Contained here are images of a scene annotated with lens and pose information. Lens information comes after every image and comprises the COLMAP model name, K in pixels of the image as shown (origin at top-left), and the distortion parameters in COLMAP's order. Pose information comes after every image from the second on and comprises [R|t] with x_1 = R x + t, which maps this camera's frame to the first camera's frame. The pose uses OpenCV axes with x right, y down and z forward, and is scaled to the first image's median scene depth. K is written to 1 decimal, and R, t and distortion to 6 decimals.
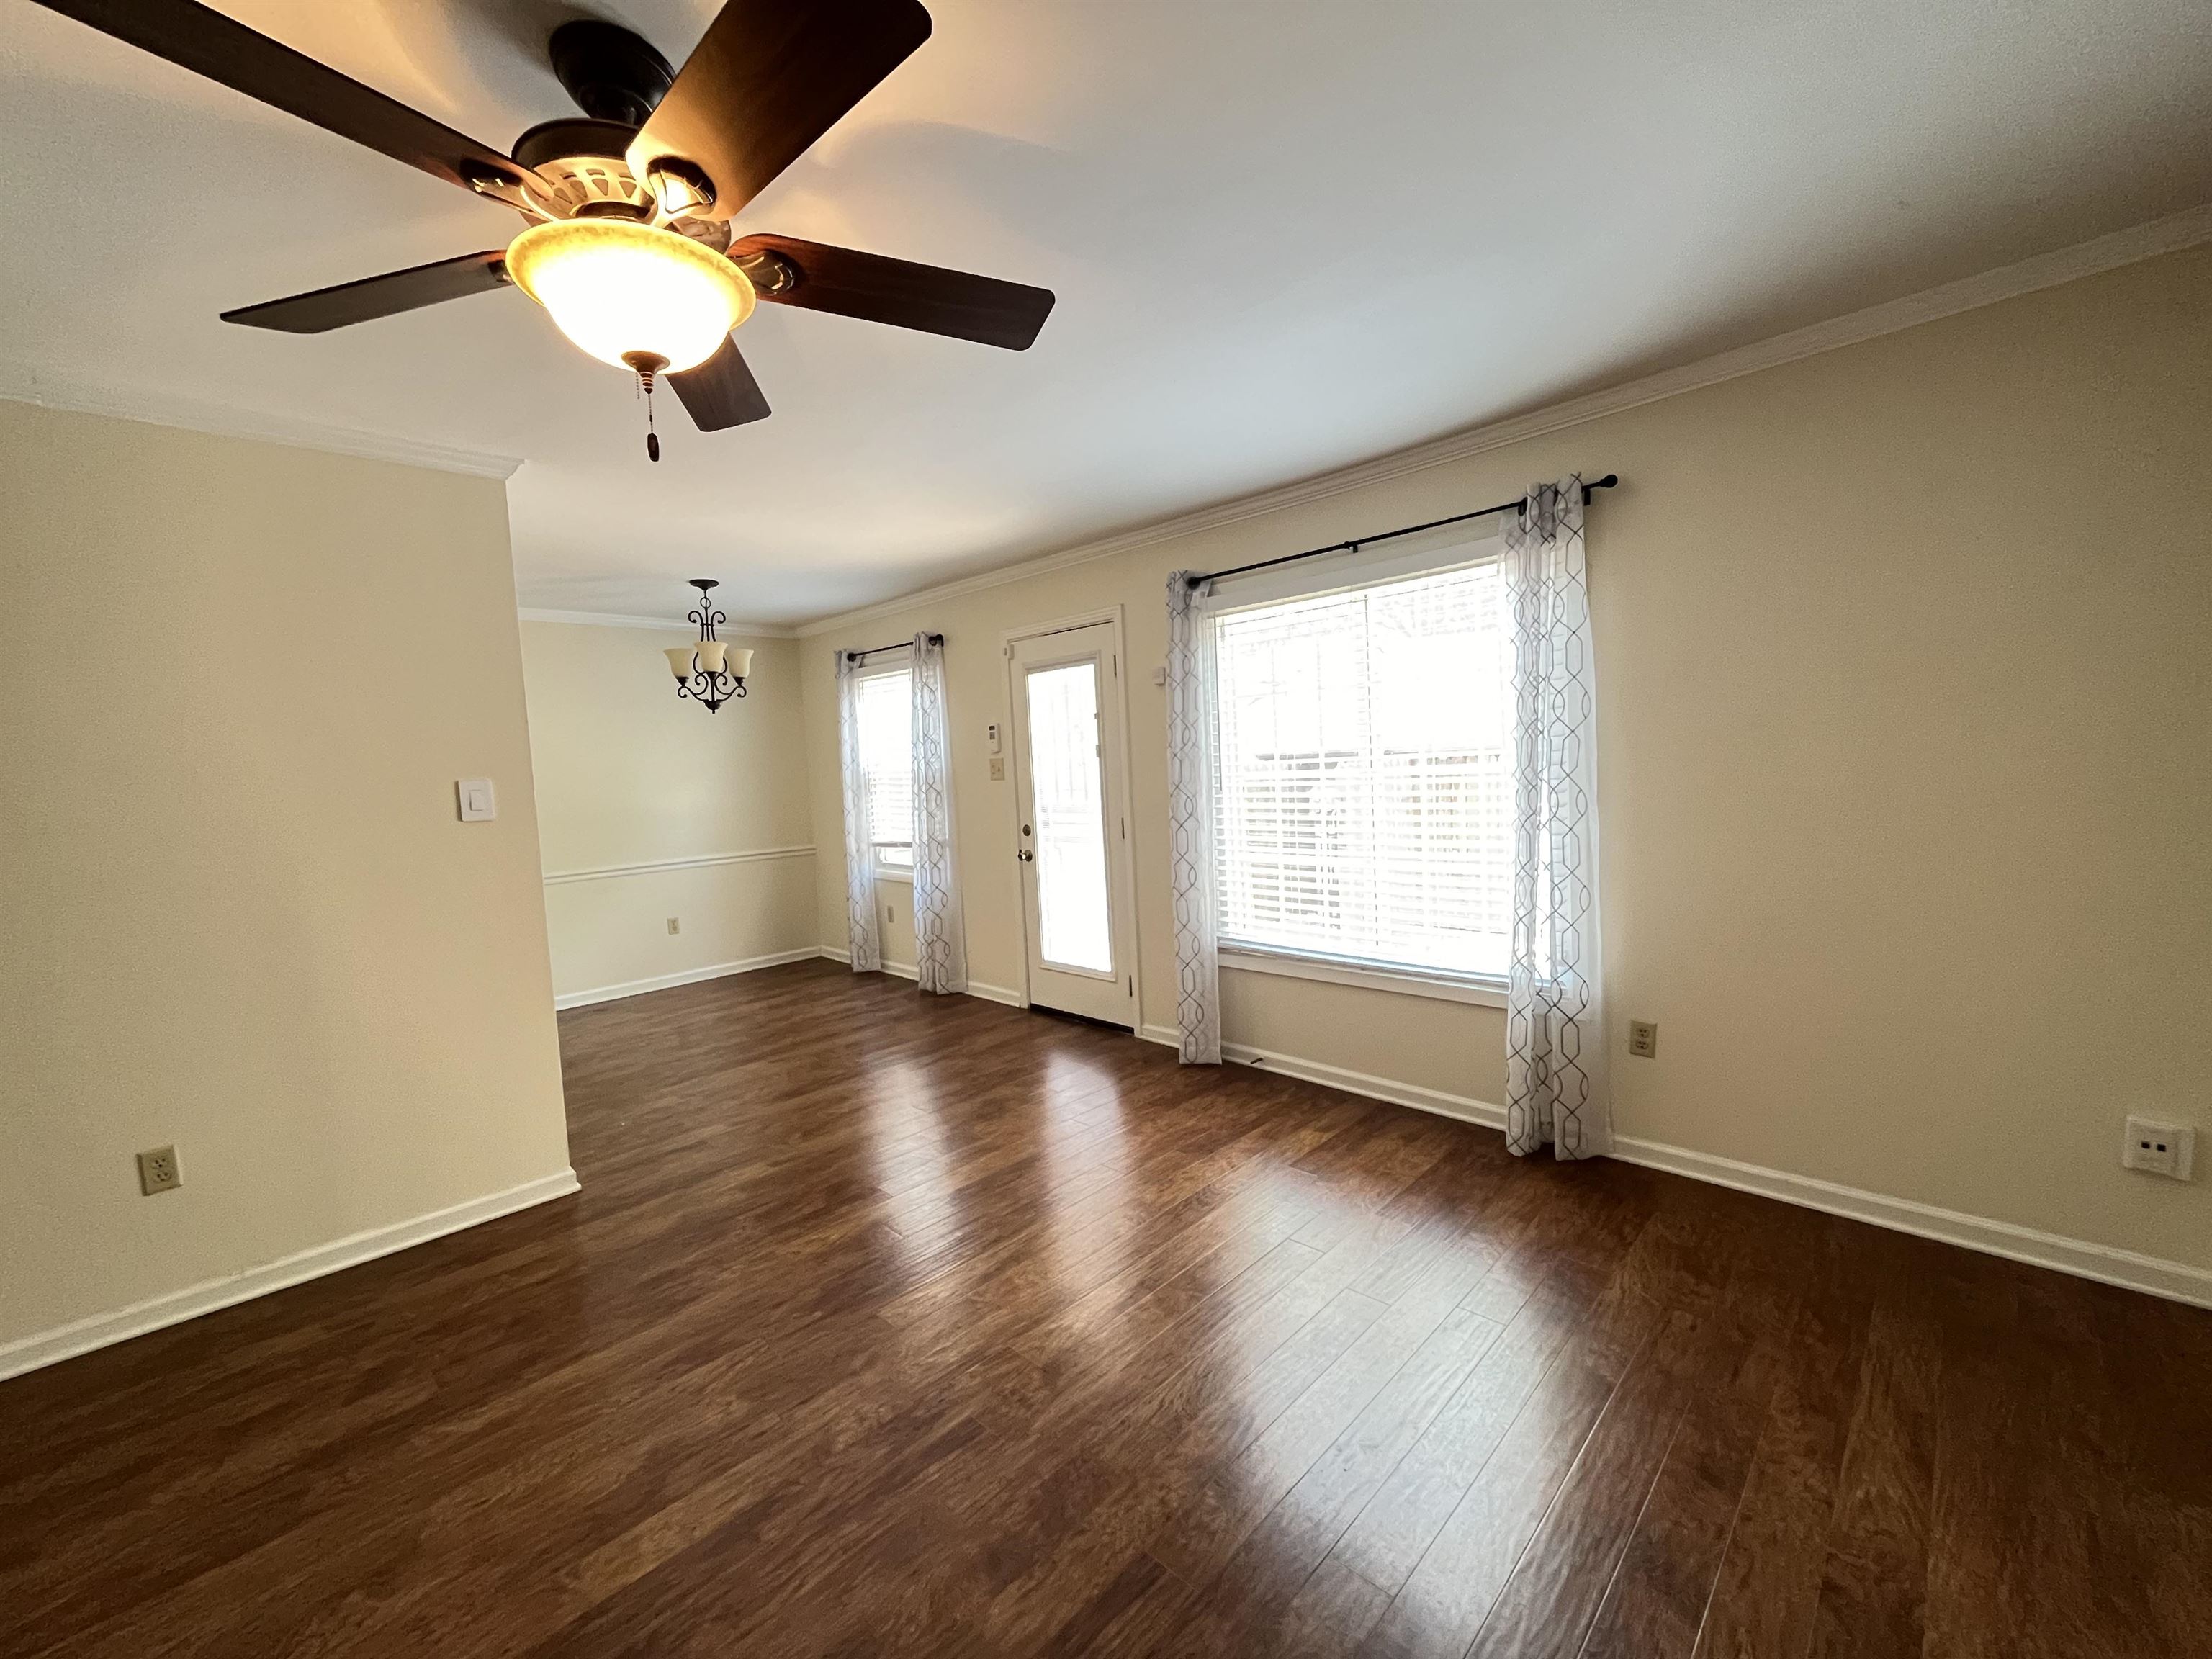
lens RADIAL K [[895.3, 0, 1106.0], [0, 895.3, 829.5], [0, 0, 1]] dist [-0.002650, -0.000080]
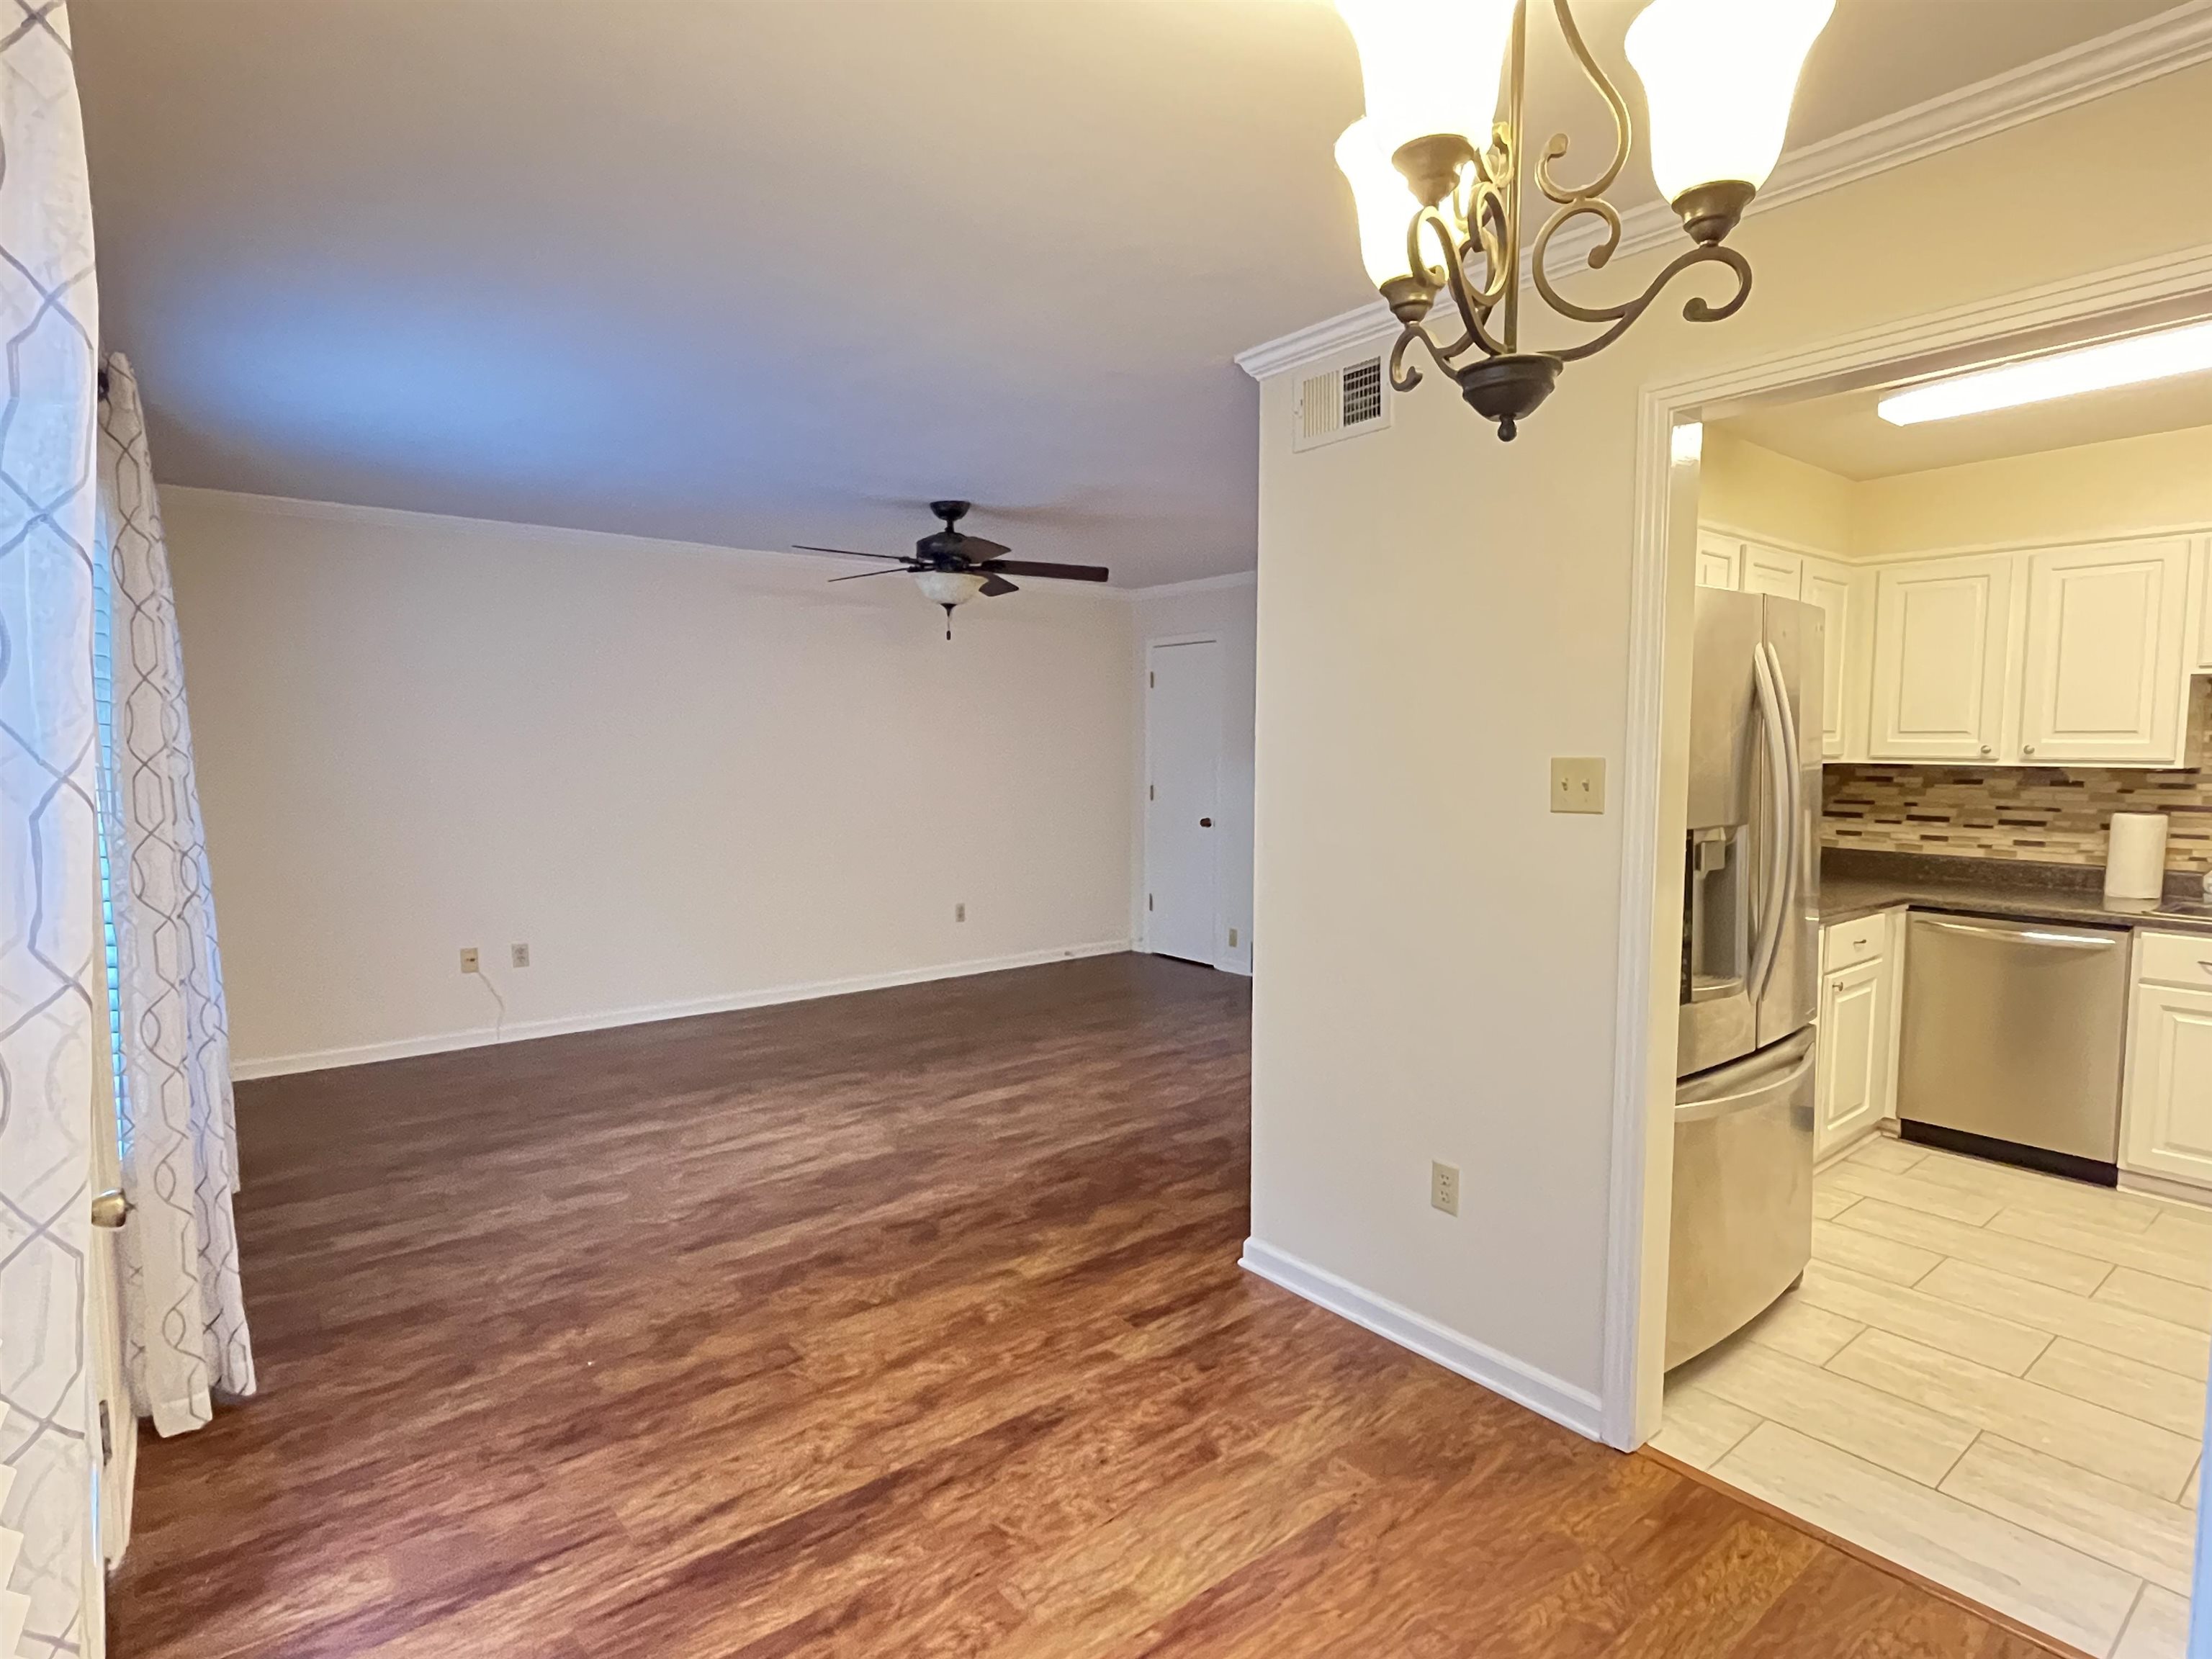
lens RADIAL K [[1151.1, 0, 1106.0], [0, 1151.1, 829.5], [0, 0, 1]] dist [-0.005445, 0.001293]
pose [[-0.991936, 0.037470, 0.121078, -0.729519], [0.055067, 0.987835, 0.145431, -0.169561], [-0.114155, 0.150925, -0.981932, 2.367315]]
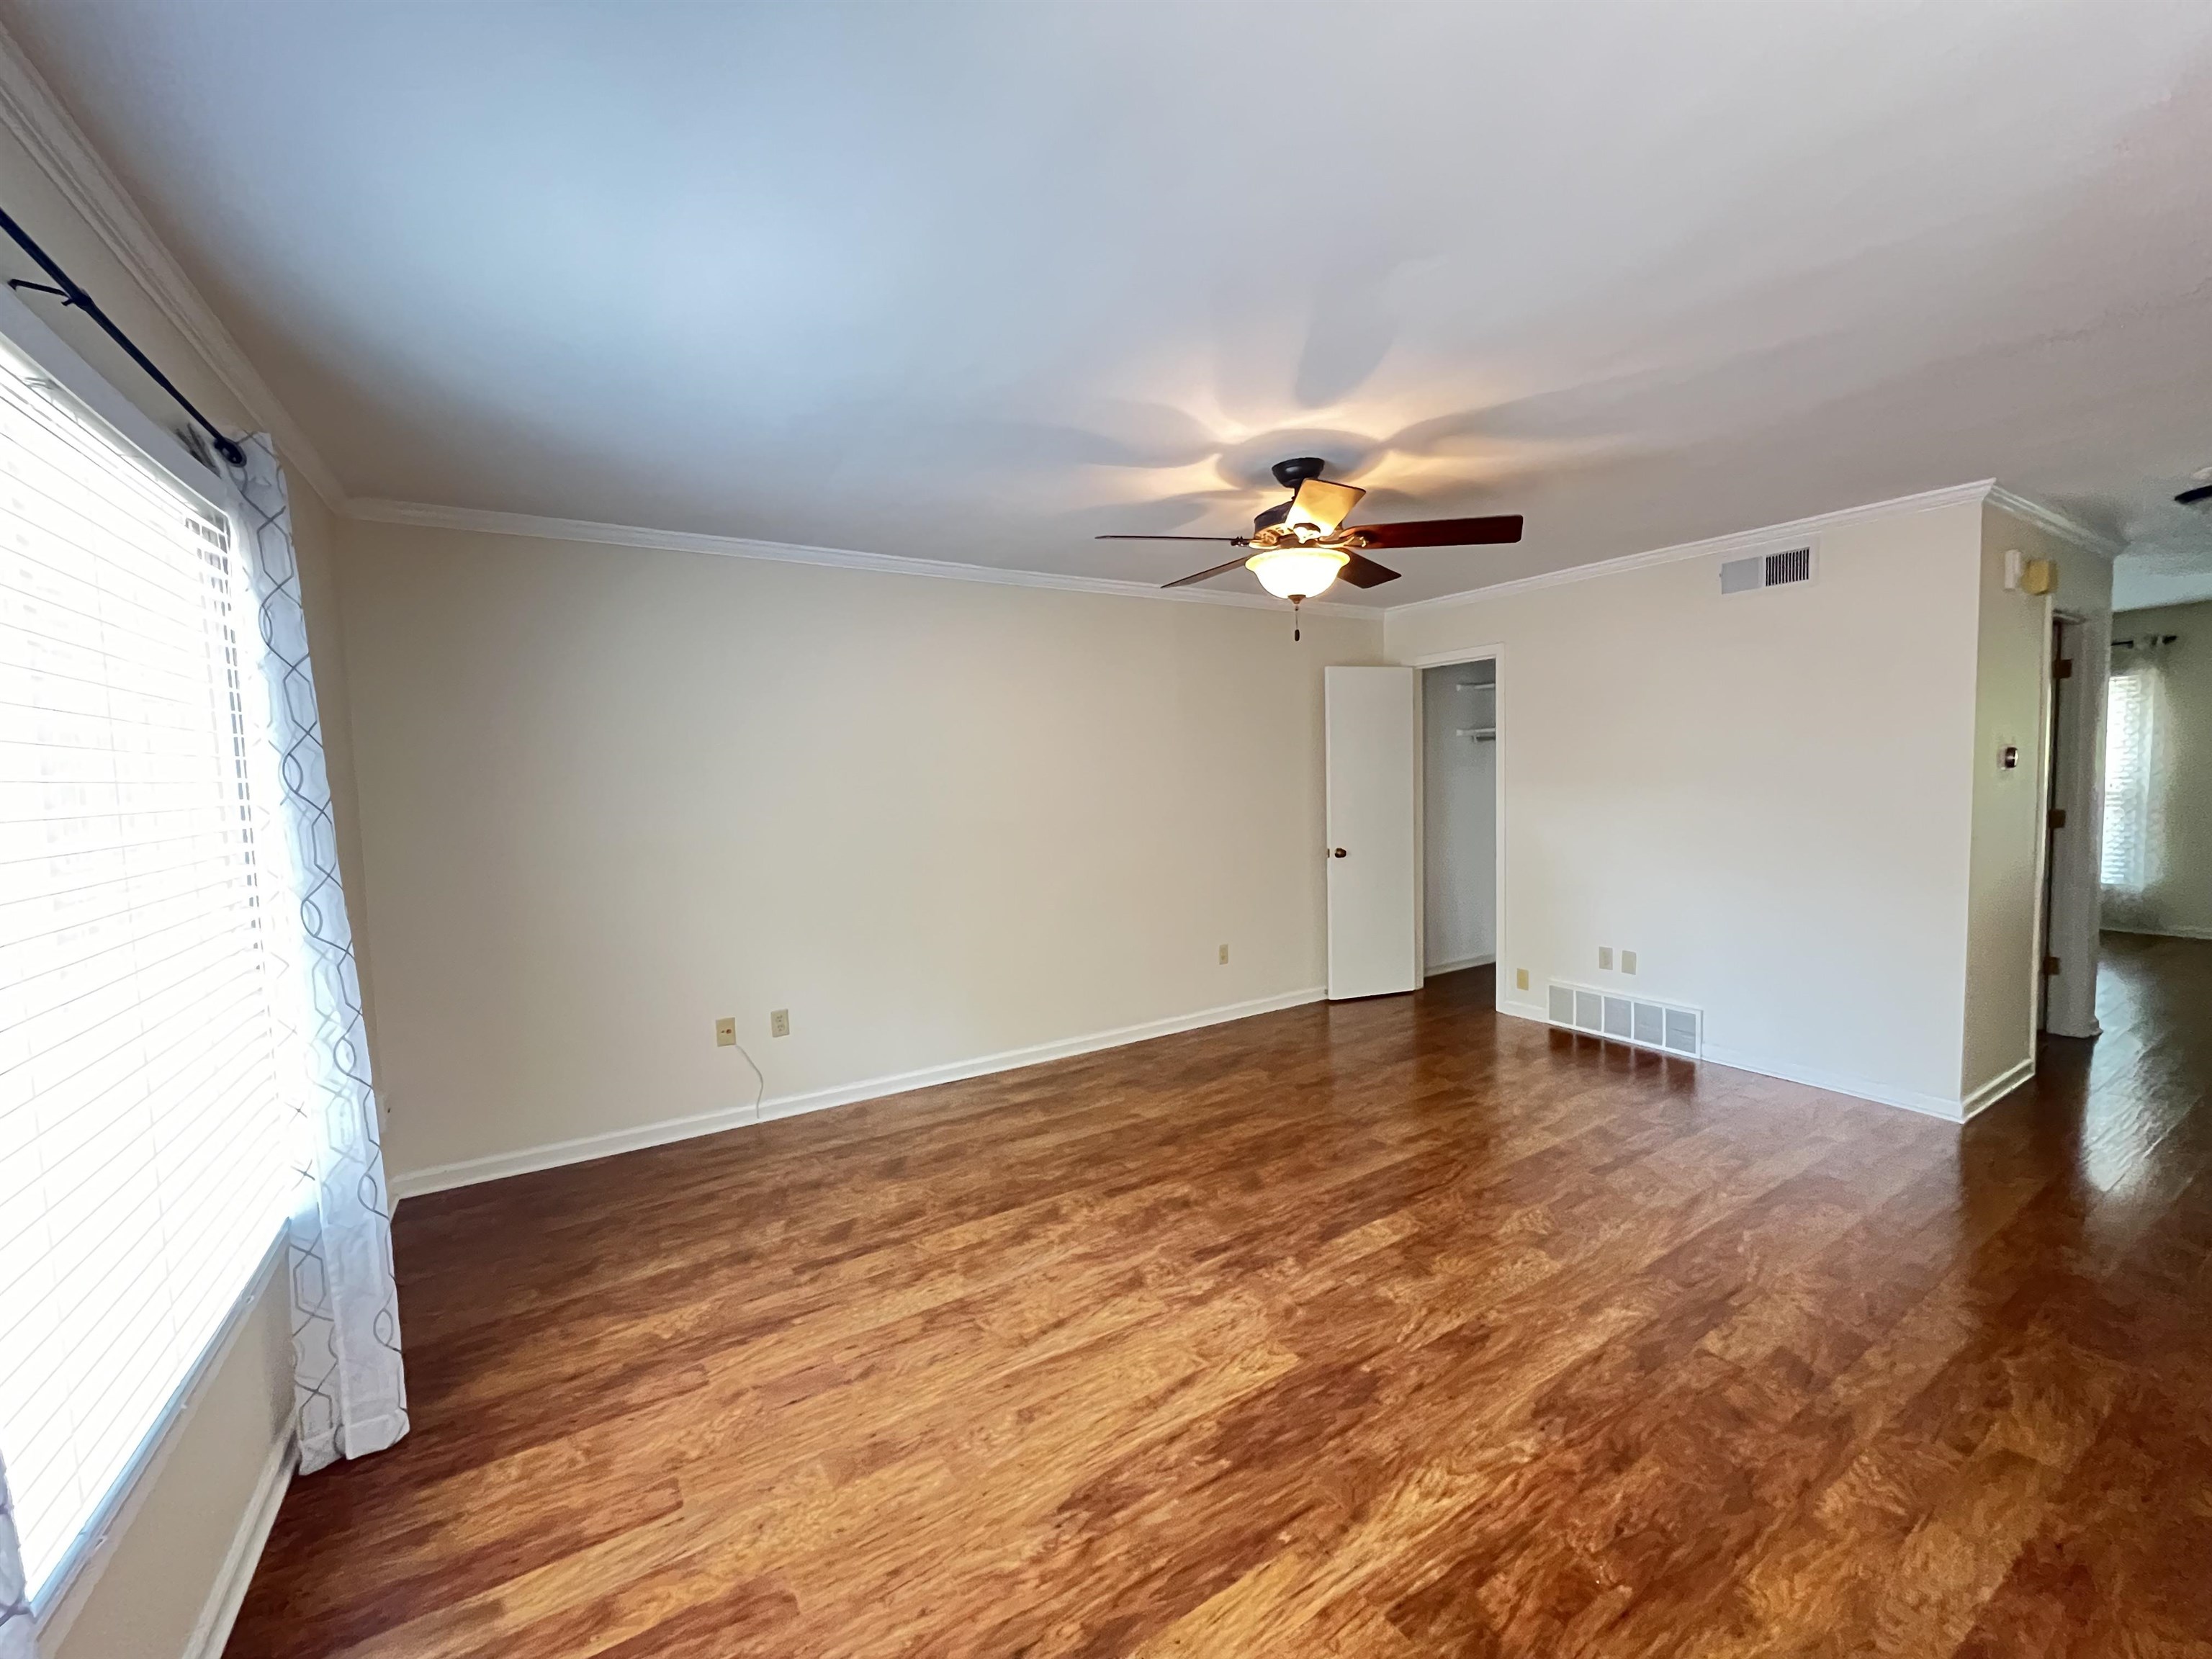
lens RADIAL K [[895.3, 0, 1106.0], [0, 895.3, 829.5], [0, 0, 1]] dist [-0.002650, -0.000080]
pose [[-0.970163, 0.058824, 0.235211, -0.280450], [0.090172, 0.988073, 0.124819, -0.143590], [-0.225064, 0.142304, -0.963896, 1.698300]]
